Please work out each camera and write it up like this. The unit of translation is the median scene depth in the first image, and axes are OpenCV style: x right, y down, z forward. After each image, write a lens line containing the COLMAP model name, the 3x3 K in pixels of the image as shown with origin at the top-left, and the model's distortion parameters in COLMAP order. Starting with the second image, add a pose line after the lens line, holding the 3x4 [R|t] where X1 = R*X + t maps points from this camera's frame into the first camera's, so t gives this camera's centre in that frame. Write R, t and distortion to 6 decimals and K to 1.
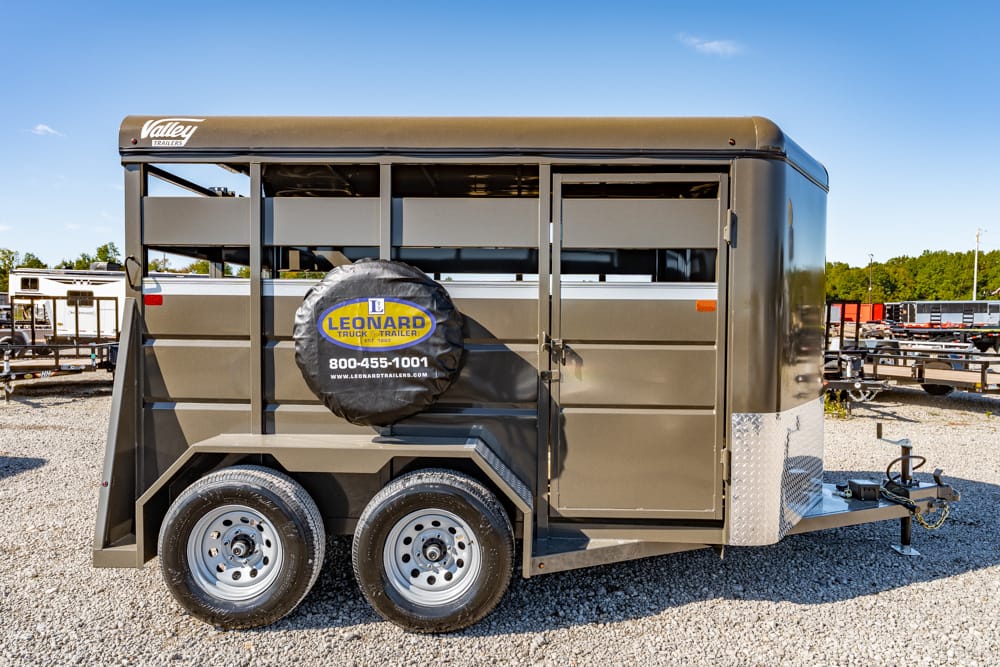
lens RADIAL K [[598.3, 0, 499.9], [0, 598.3, 350.6], [0, 0, 1]] dist [-0.001546, -0.000896]
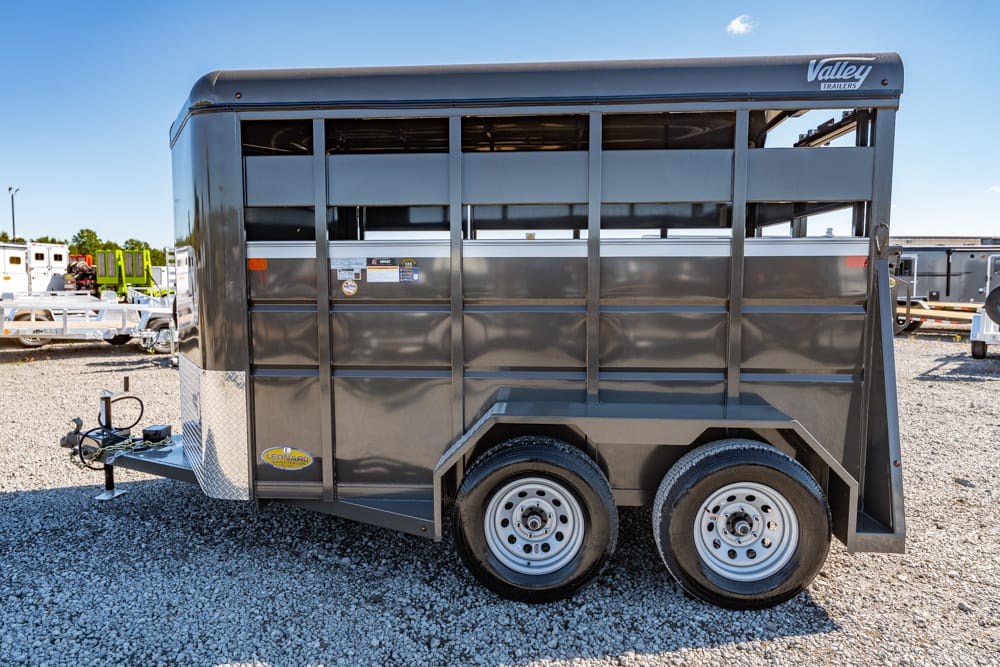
lens RADIAL K [[622.7, 0, 500.0], [0, 622.7, 333.5], [0, 0, 1]] dist [0.001871, 0.000910]
pose [[0.998884, -0.009984, -0.046156, -0.119807], [0.011574, 0.999344, 0.034323, -0.001624], [0.045783, -0.034819, 0.998344, 0.003467]]
